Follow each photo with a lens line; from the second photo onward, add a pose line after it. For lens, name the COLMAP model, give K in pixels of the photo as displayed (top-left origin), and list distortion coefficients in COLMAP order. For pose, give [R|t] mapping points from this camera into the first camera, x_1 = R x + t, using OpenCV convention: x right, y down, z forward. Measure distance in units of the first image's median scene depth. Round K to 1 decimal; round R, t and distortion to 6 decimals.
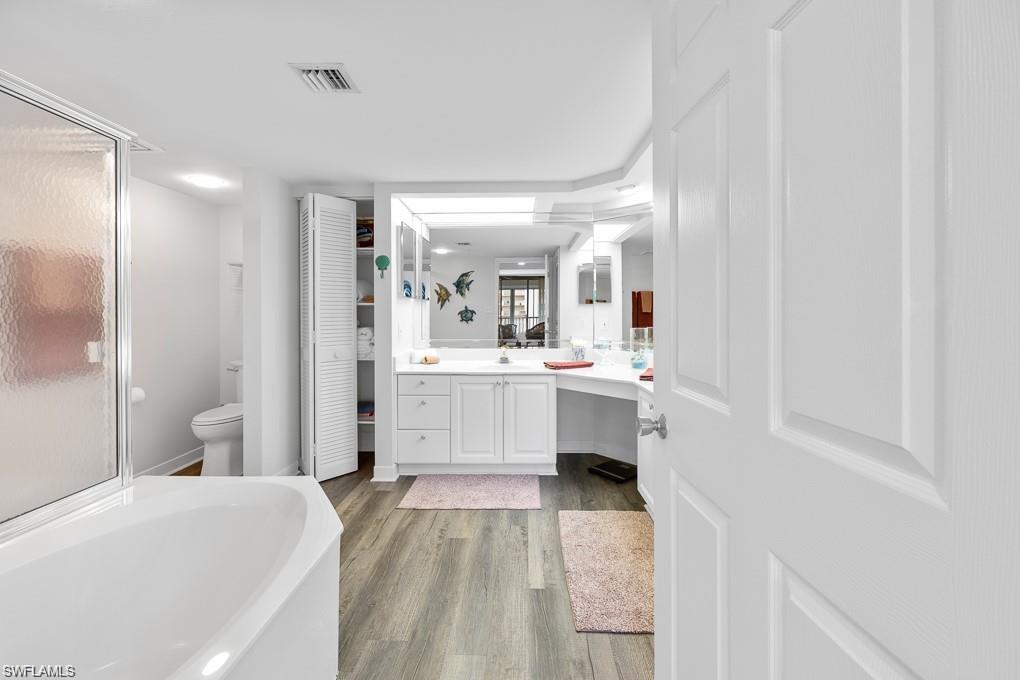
lens RADIAL K [[416.5, 0, 514.1], [0, 416.5, 312.7], [0, 0, 1]] dist [-0.000610, 0.000081]
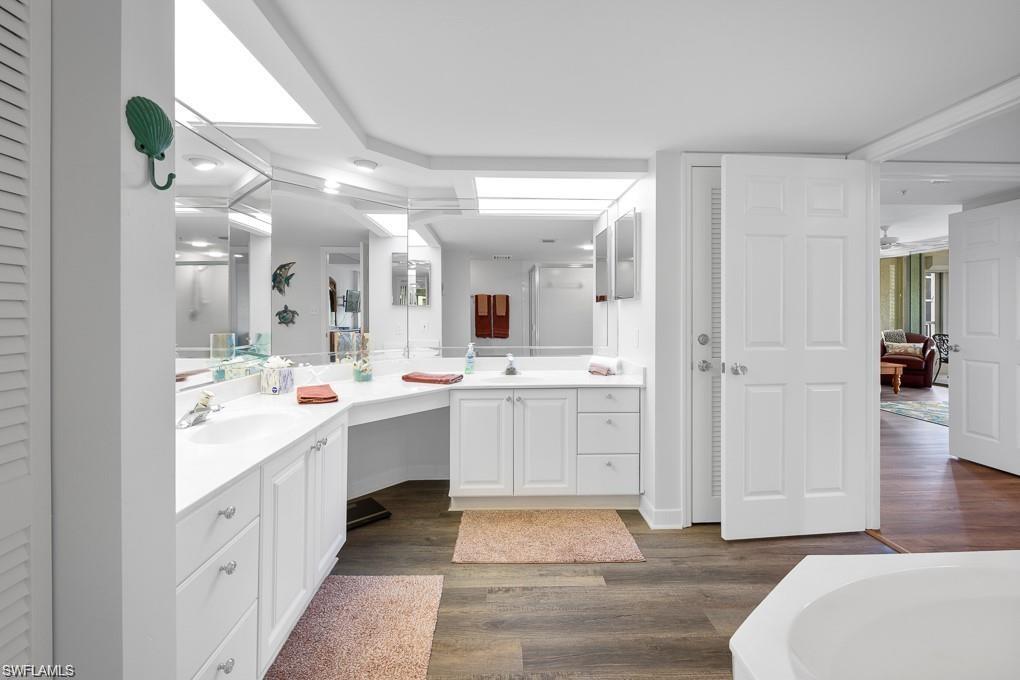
lens RADIAL K [[416.5, 0, 511.8], [0, 416.5, 313.8], [0, 0, 1]] dist [-0.000610, 0.000081]
pose [[-0.051882, 0.001241, 0.998652, -0.753923], [-0.000018, 0.999999, -0.001244, -0.001435], [-0.998653, -0.000083, -0.051881, 0.997532]]
